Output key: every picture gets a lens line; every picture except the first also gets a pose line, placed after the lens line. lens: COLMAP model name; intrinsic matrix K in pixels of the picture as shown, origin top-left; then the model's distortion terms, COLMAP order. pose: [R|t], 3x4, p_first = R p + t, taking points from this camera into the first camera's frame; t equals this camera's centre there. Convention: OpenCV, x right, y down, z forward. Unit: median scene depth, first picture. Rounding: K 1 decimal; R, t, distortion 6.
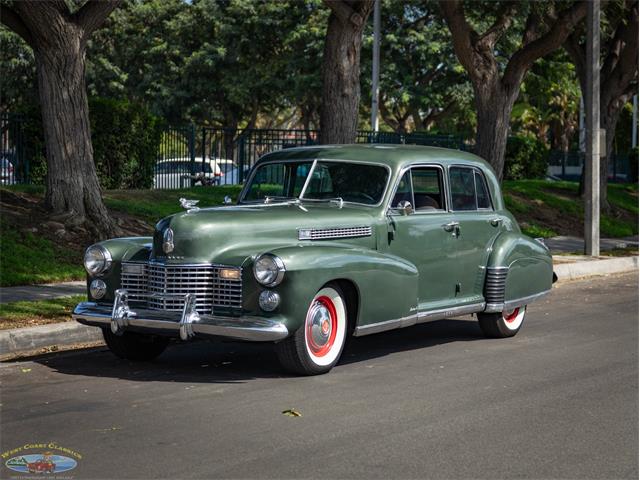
lens RADIAL K [[1701.5, 0, 319.4], [0, 1701.5, 239.7], [0, 0, 1]] dist [0.087672, 0.792746]
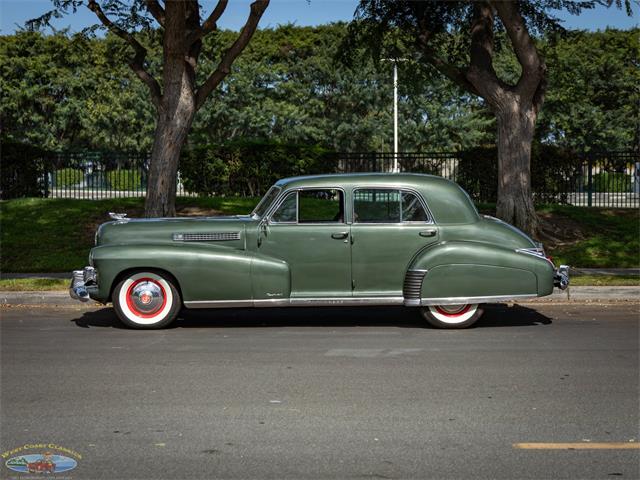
lens RADIAL K [[1078.1, 0, 344.9], [0, 1078.1, 238.5], [0, 0, 1]] dist [0.065791, 0.089284]
pose [[0.529203, 0.029357, -0.847987, 0.578435], [-0.028449, 0.999453, 0.016846, -0.014620], [0.848018, 0.015210, 0.529749, 0.413626]]
